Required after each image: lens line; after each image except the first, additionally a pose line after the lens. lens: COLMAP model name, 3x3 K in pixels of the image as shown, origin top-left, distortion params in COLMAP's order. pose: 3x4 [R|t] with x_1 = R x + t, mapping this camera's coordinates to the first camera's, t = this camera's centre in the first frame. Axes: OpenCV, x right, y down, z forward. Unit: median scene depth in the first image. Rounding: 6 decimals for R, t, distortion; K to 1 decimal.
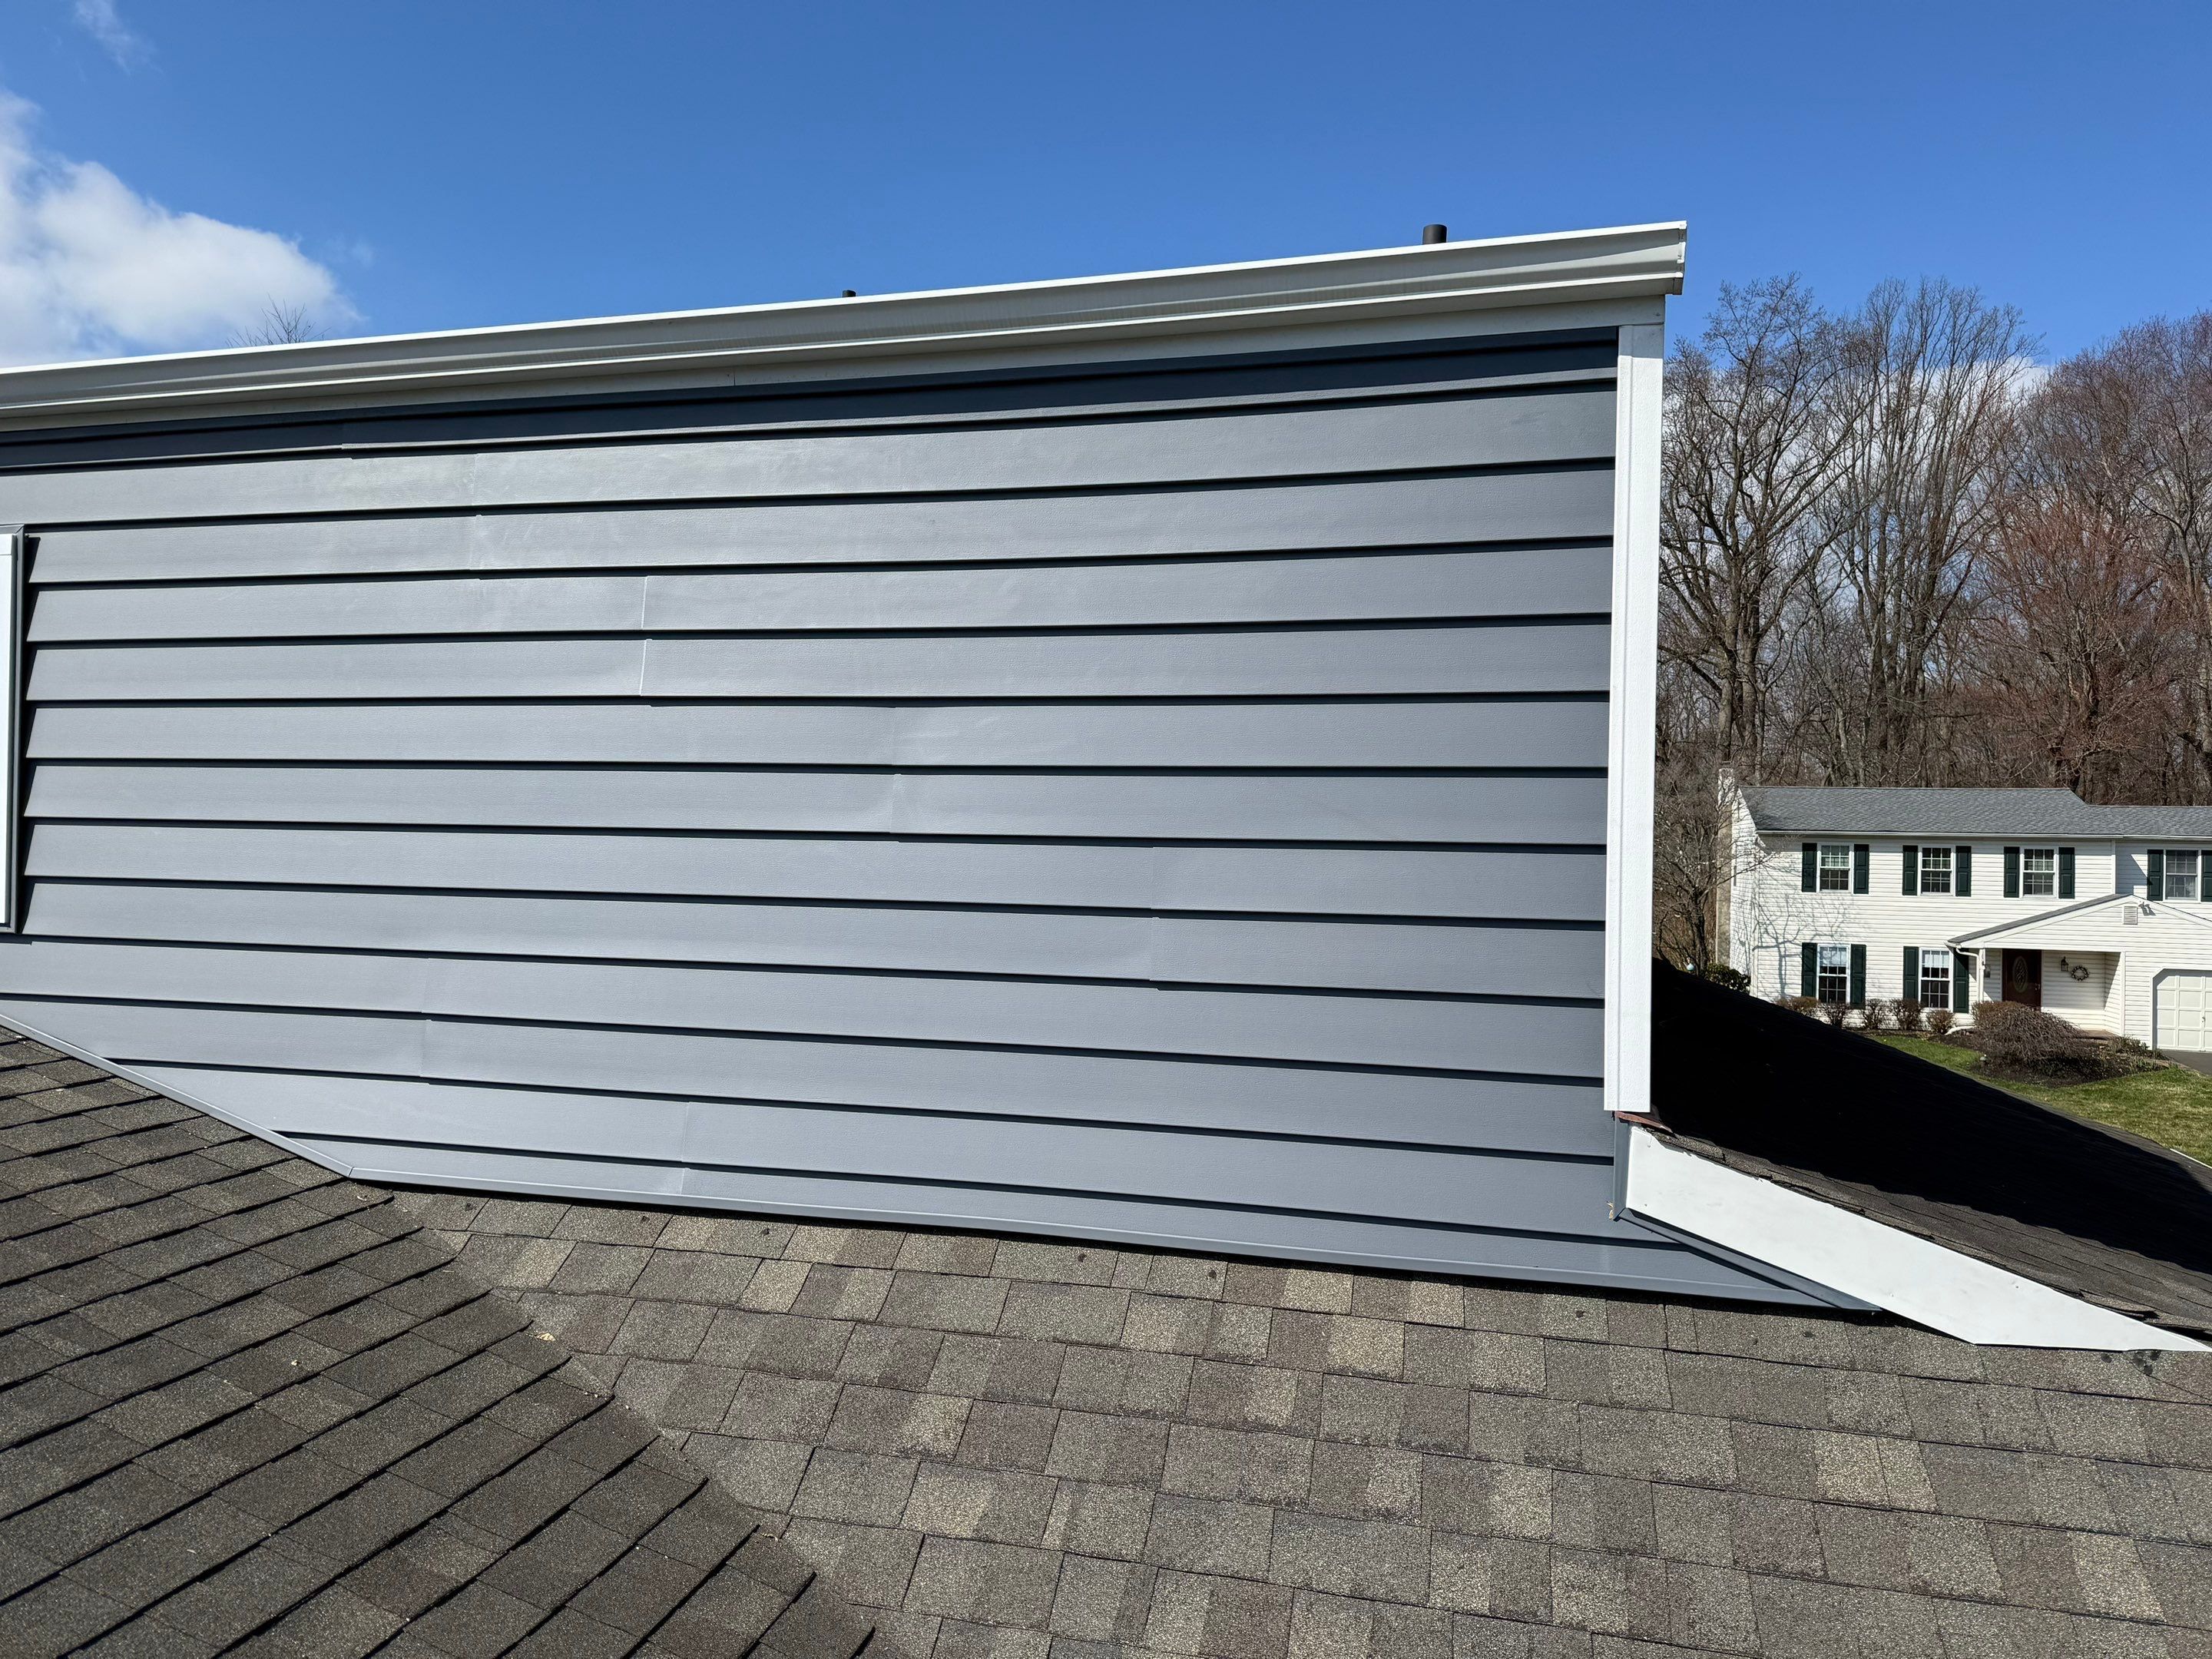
lens RADIAL K [[1557.8, 0, 1106.0], [0, 1557.8, 829.5], [0, 0, 1]] dist [0.068614, -0.066524]
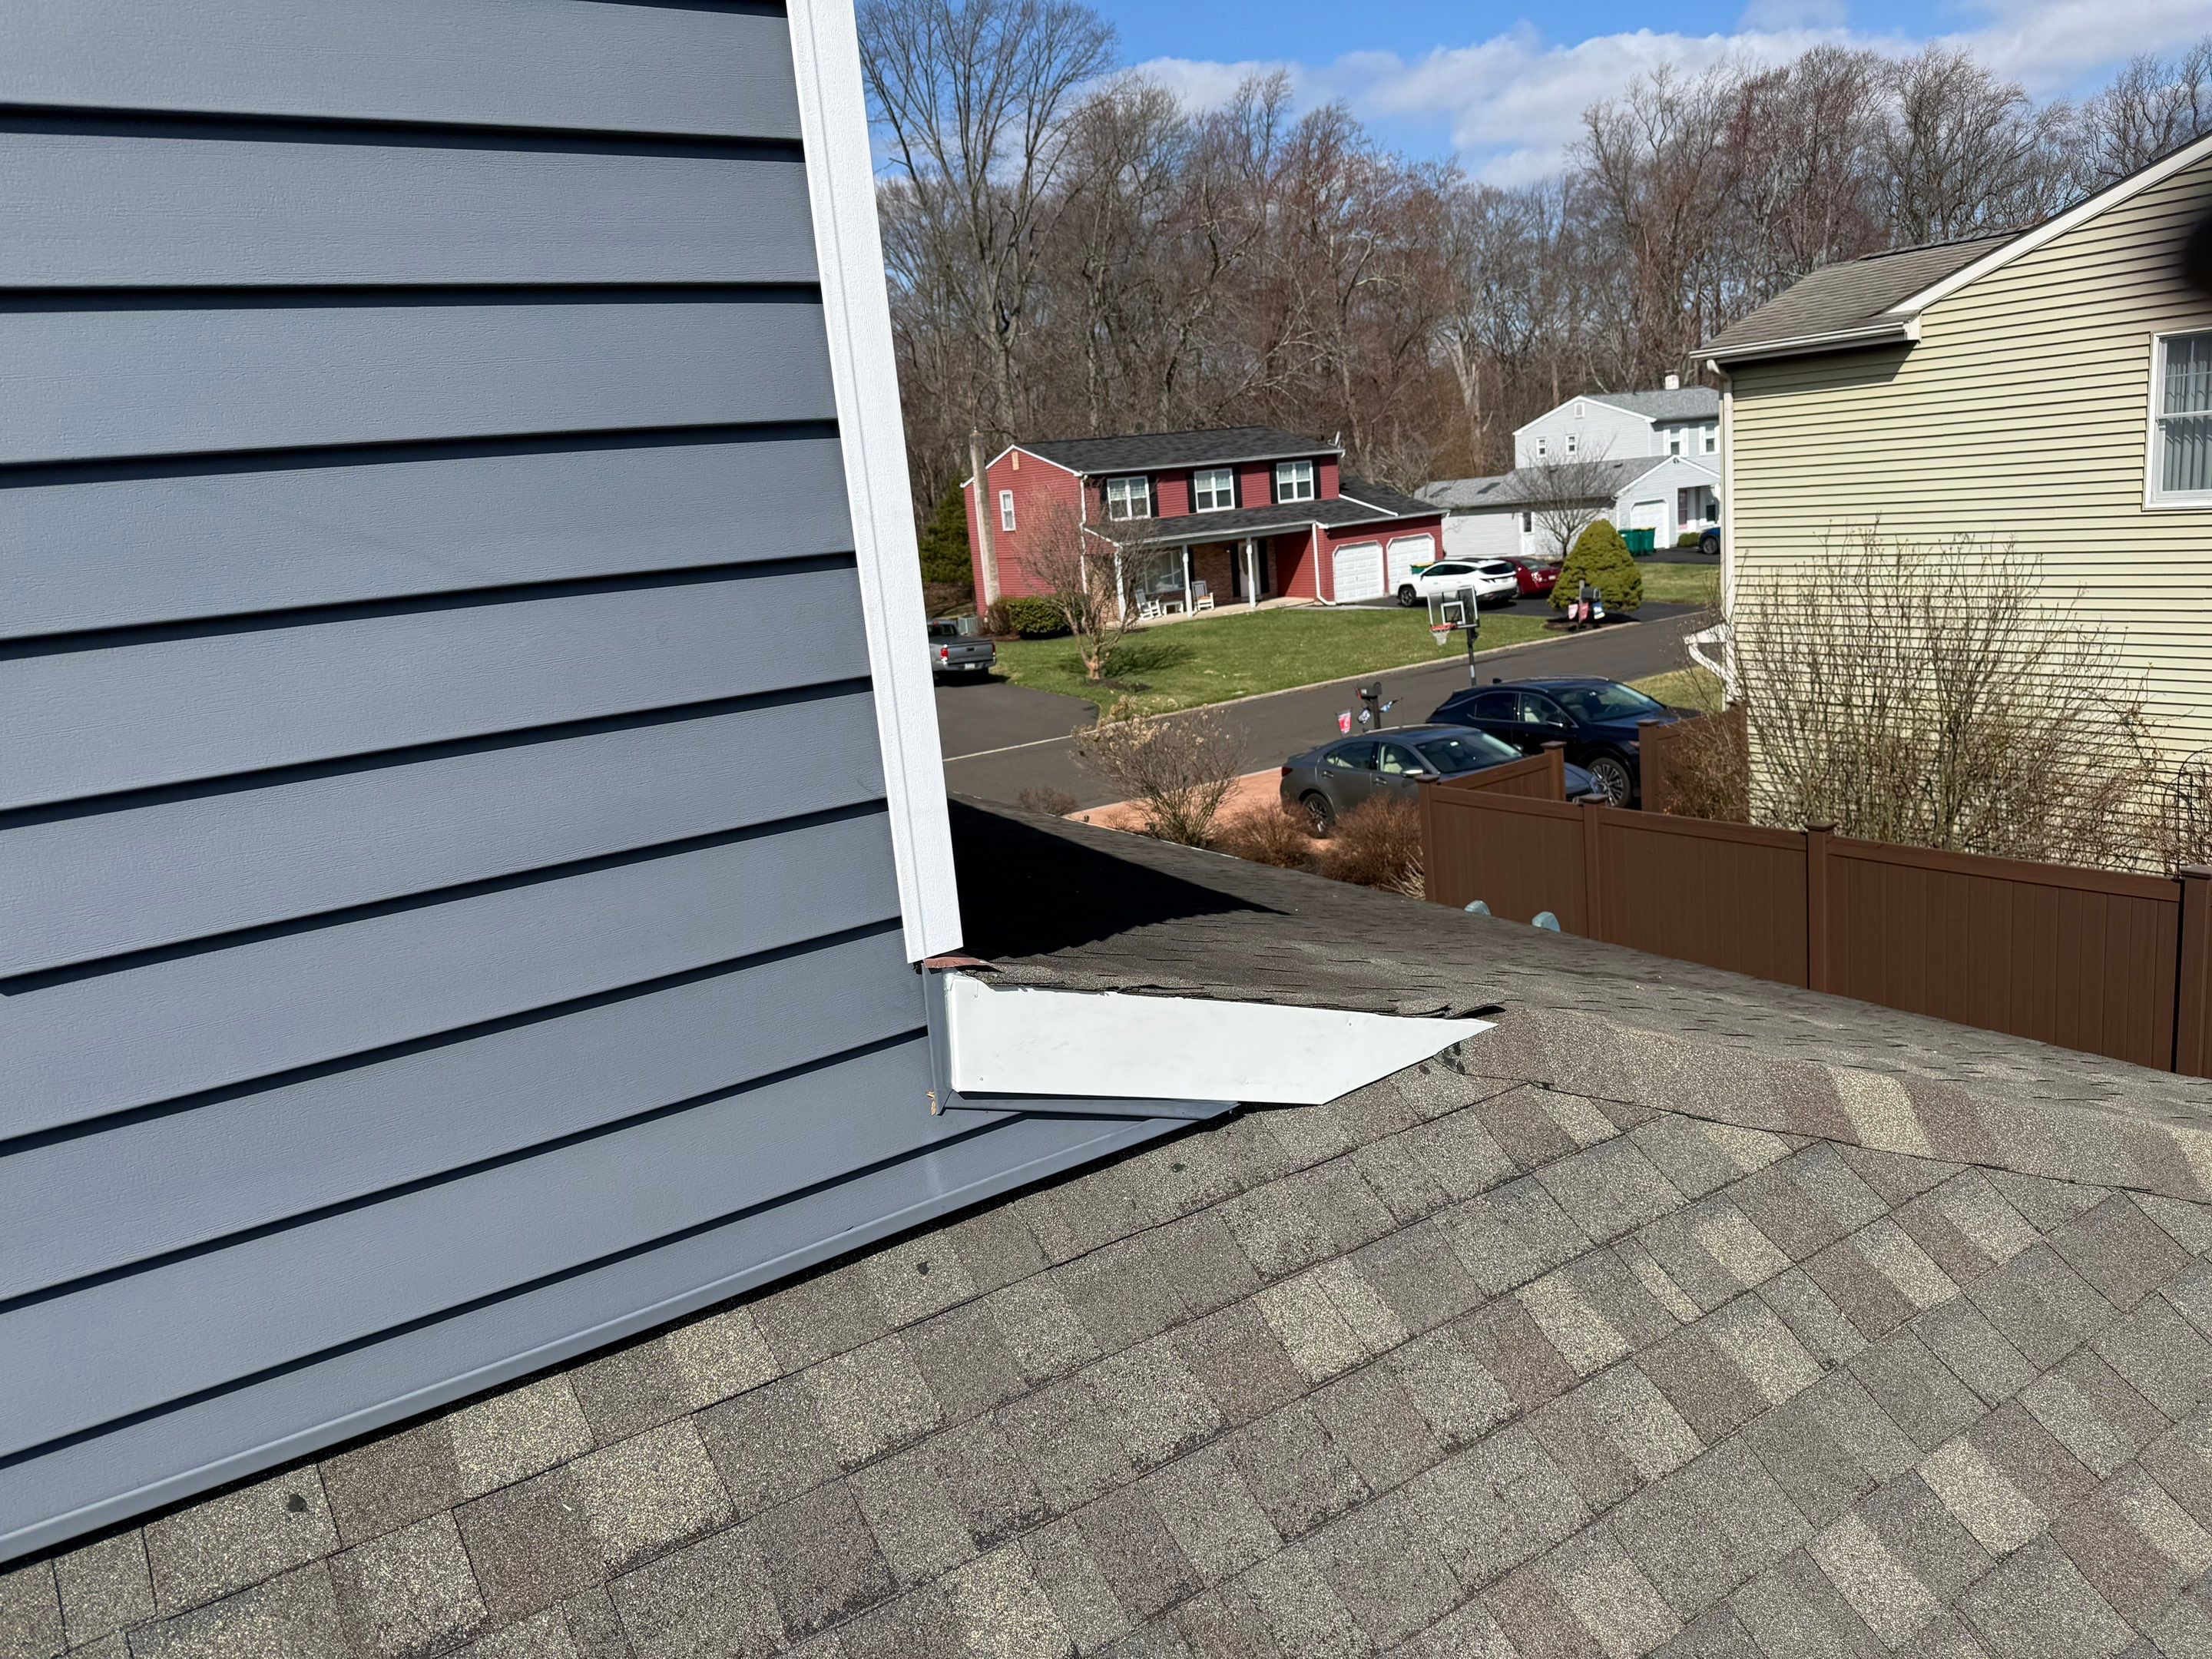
lens RADIAL K [[1542.2, 0, 1106.0], [0, 1542.2, 829.5], [0, 0, 1]] dist [0.020919, -0.017730]
pose [[0.654319, -0.237389, 0.717993, -0.071786], [0.086904, 0.966765, 0.240444, -0.019349], [-0.751209, -0.094931, 0.653202, 0.550658]]
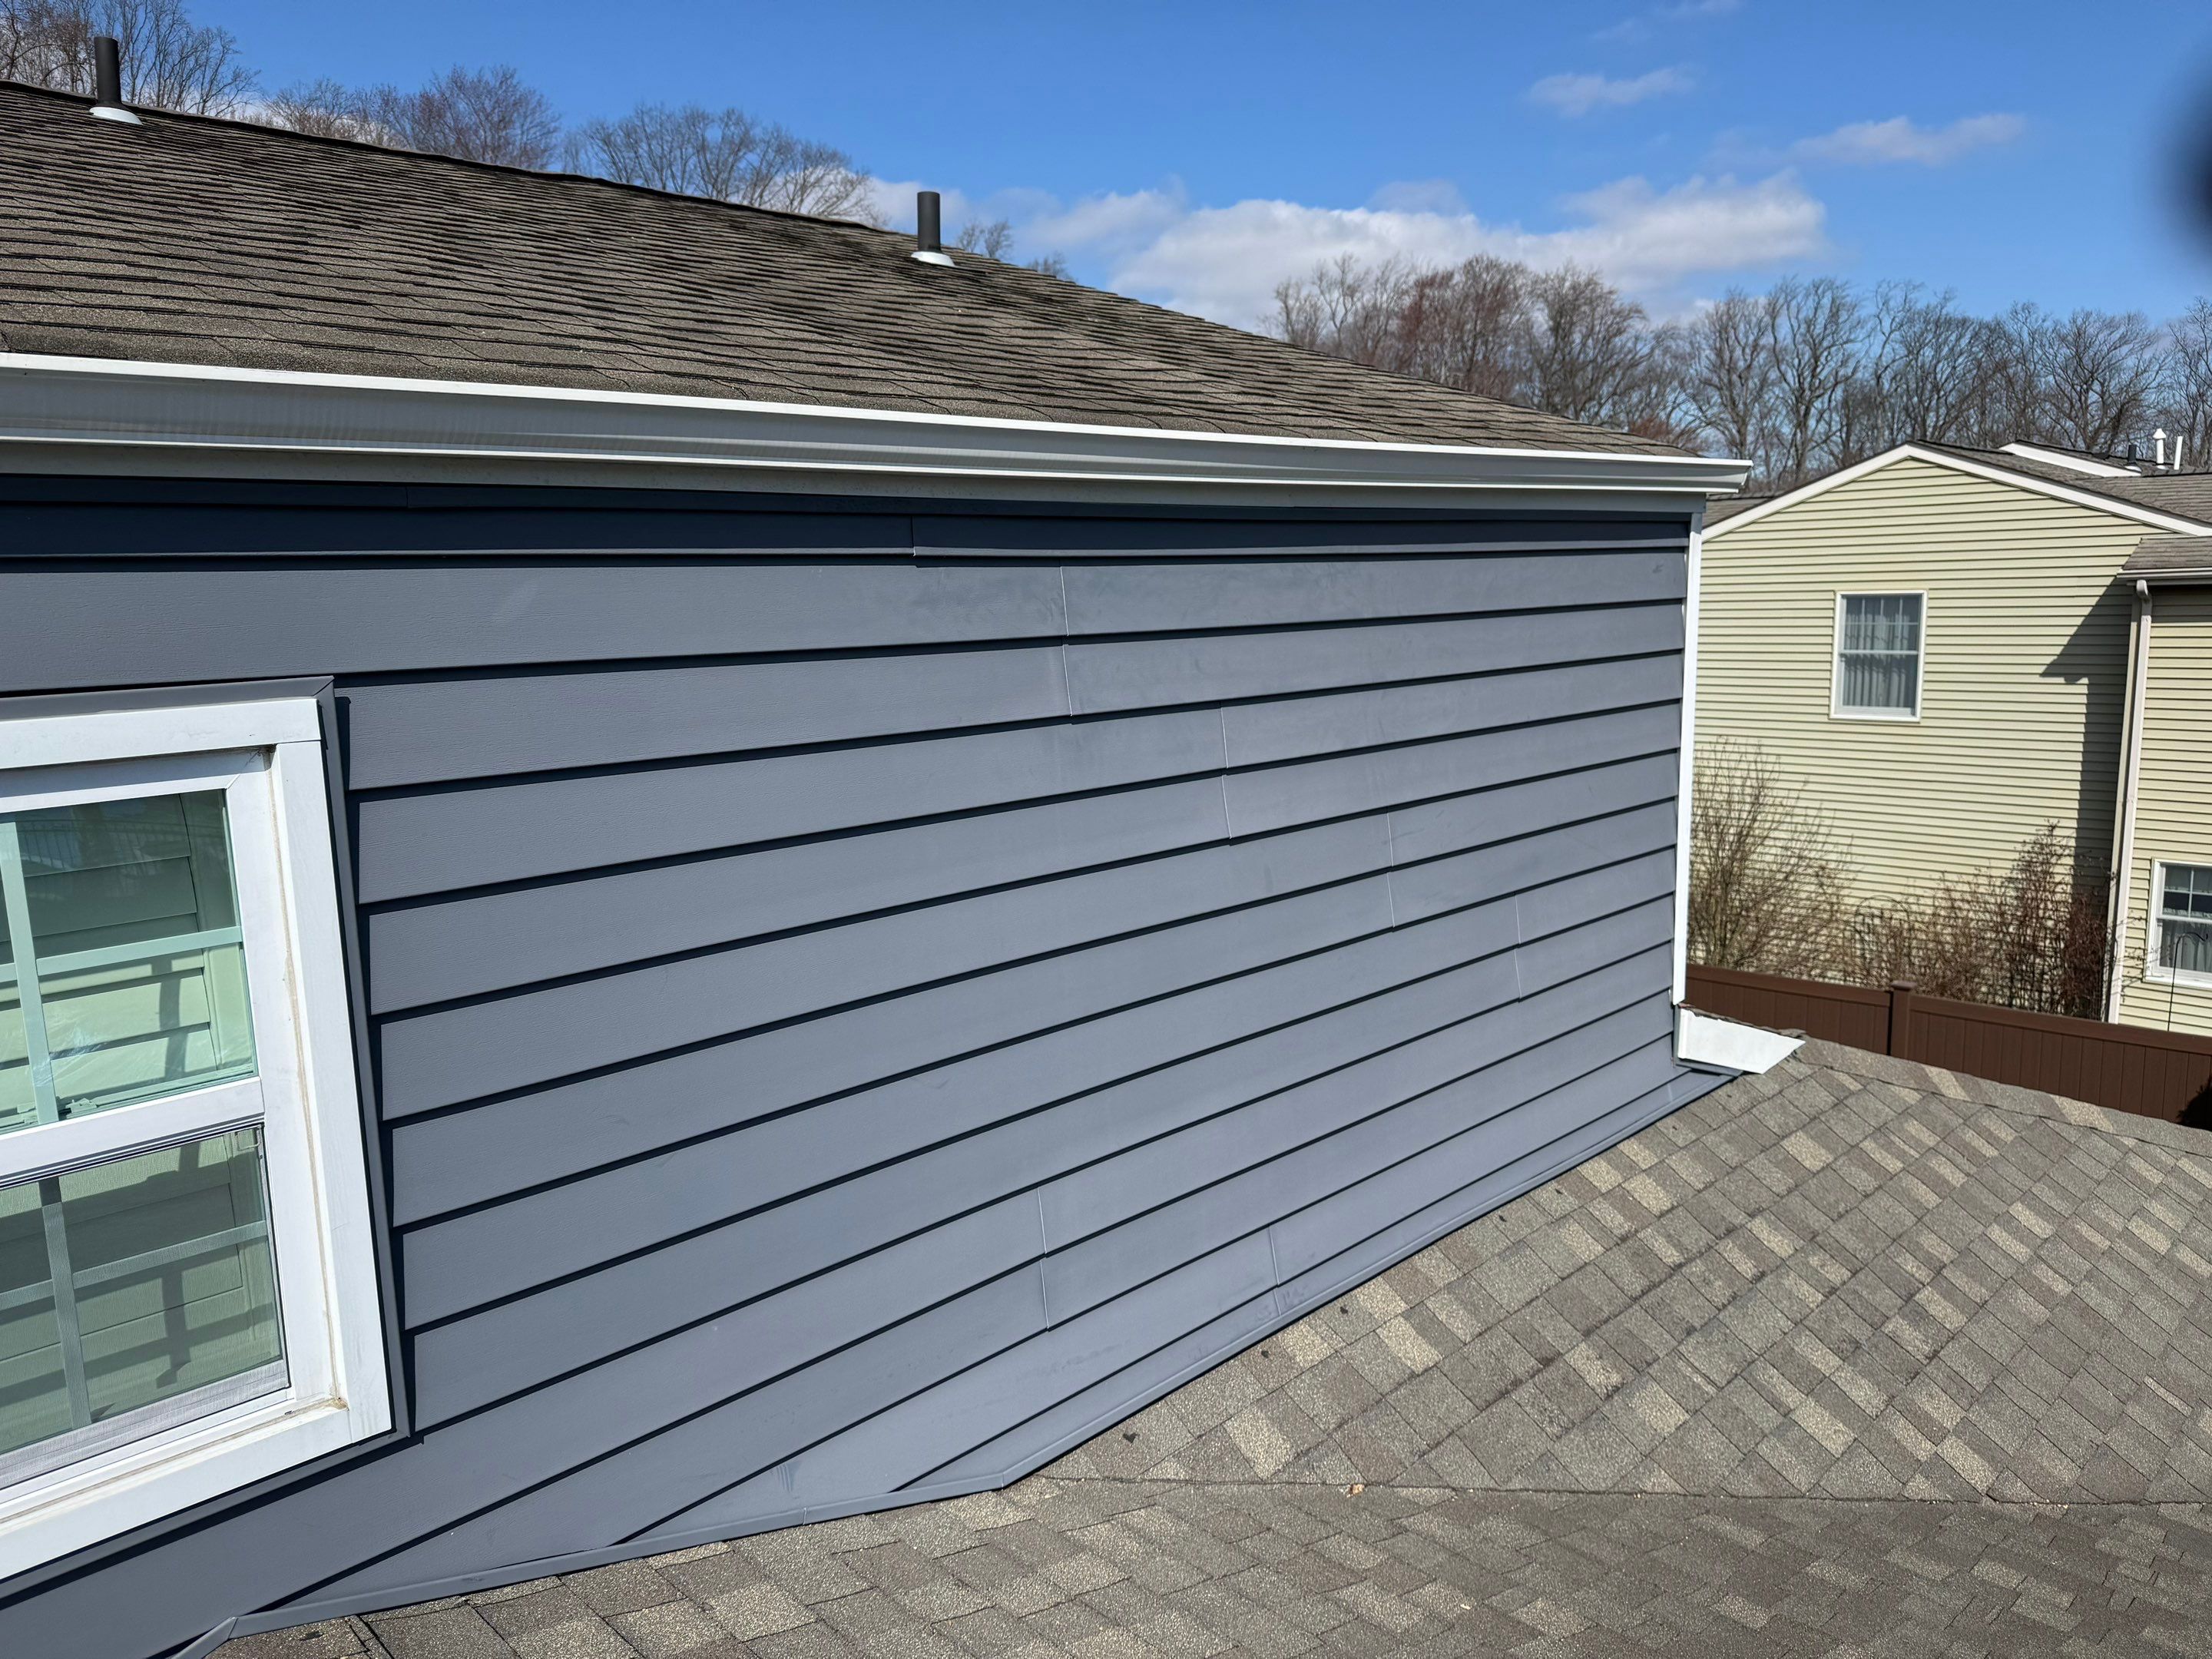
lens RADIAL K [[1547.3, 0, 1101.1], [0, 1547.3, 839.3], [0, 0, 1]] dist [0.065419, -0.088181]
pose [[0.495081, -0.172917, 0.851466, -1.374752], [0.020764, 0.982070, 0.187367, -0.317373], [-0.868599, -0.075082, 0.489794, 0.762734]]
